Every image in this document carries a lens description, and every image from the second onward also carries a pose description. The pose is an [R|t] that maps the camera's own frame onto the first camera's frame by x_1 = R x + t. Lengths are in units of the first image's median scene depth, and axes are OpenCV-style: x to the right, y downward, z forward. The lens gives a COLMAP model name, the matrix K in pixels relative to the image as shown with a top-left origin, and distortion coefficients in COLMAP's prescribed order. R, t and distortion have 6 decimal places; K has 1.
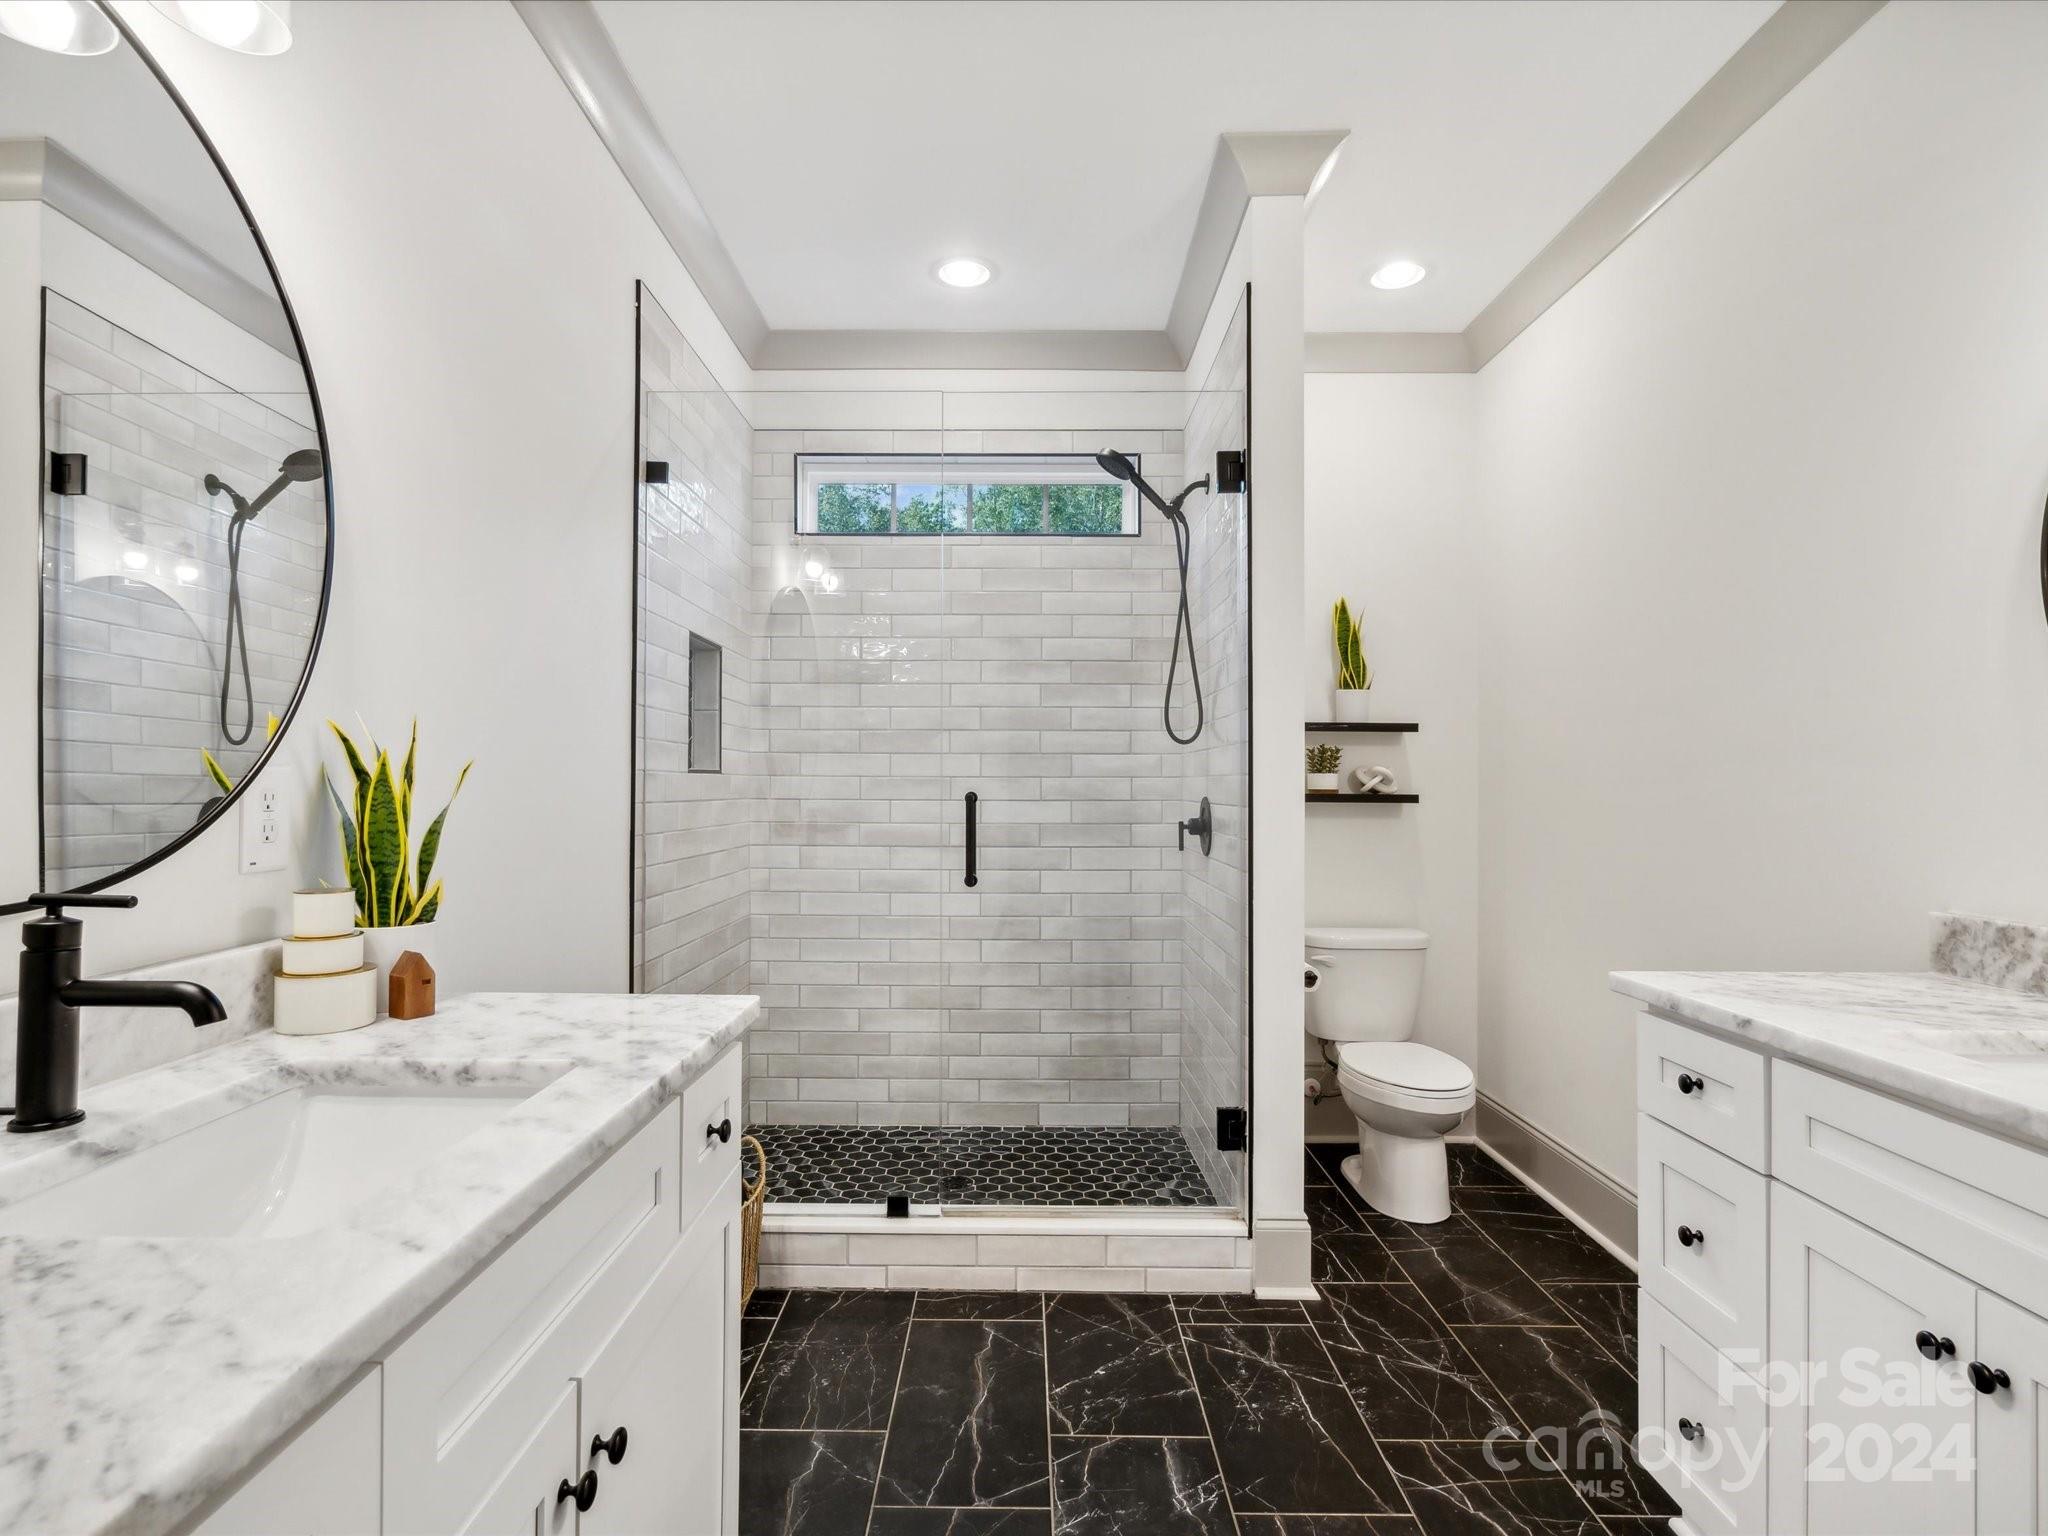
lens RADIAL K [[1040.0, 0, 1024.8], [0, 1040.0, 772.0], [0, 0, 1]] dist [-0.001931, 0.000181]
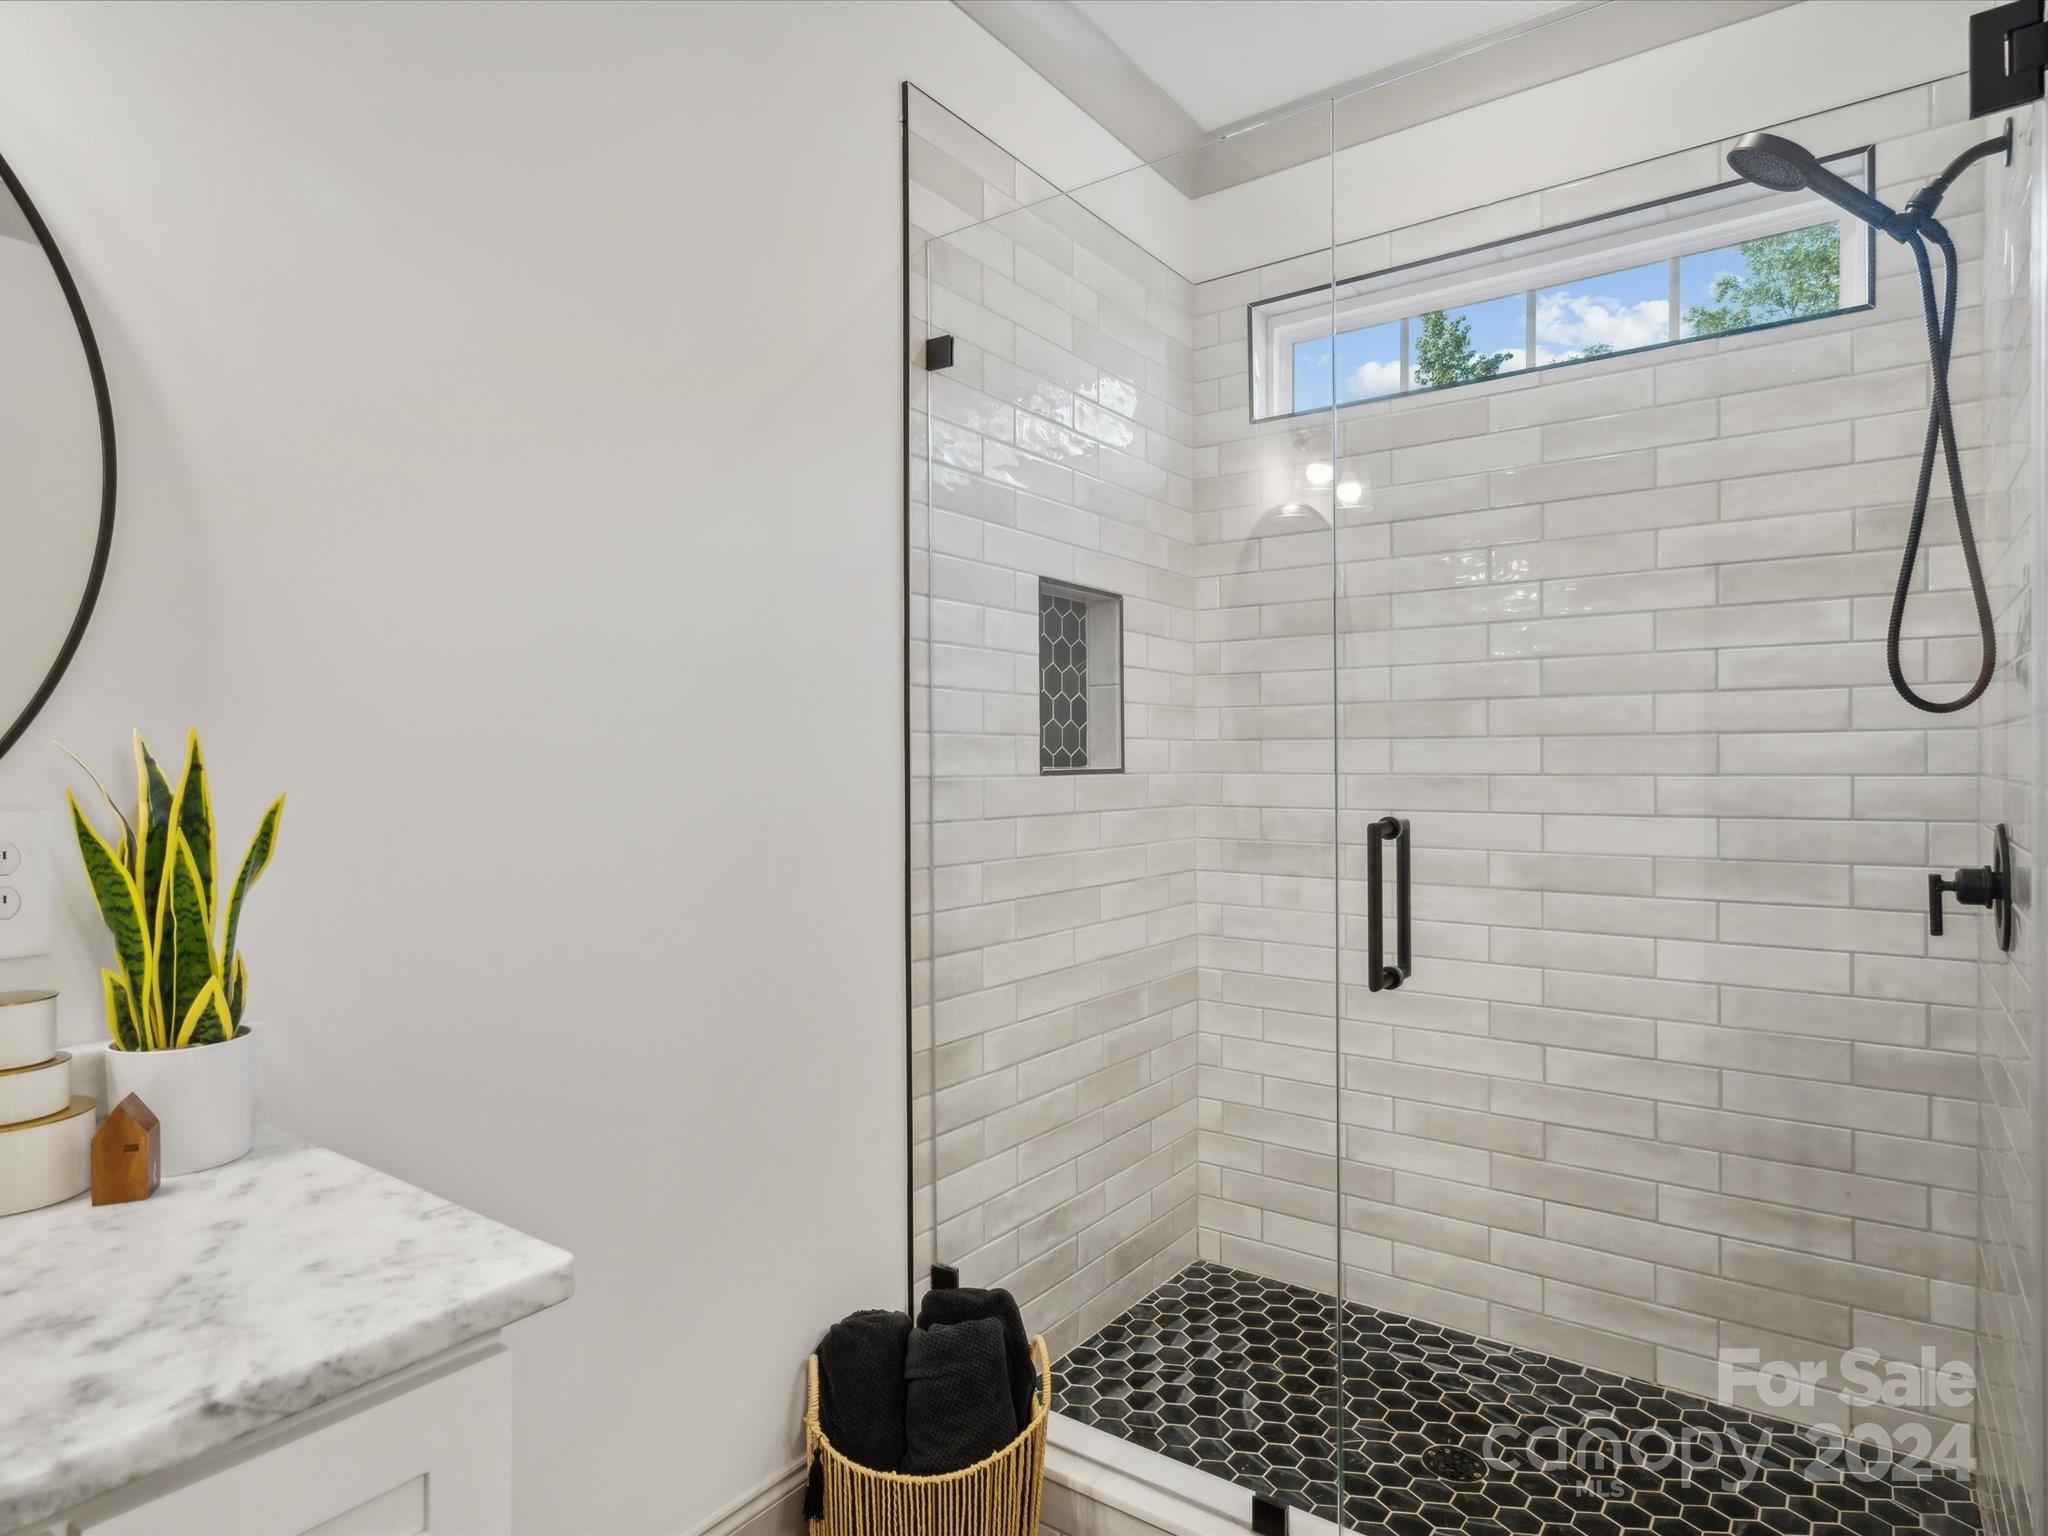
lens RADIAL K [[1165.2, 0, 1024.0], [0, 1165.2, 768.0], [0, 0, 1]] dist [0.004402, 0.001280]
pose [[0.810115, -0.003025, -0.586263, 0.113774], [0.013873, 0.999806, 0.014012, -0.013143], [0.586107, -0.019484, 0.810000, 0.291831]]
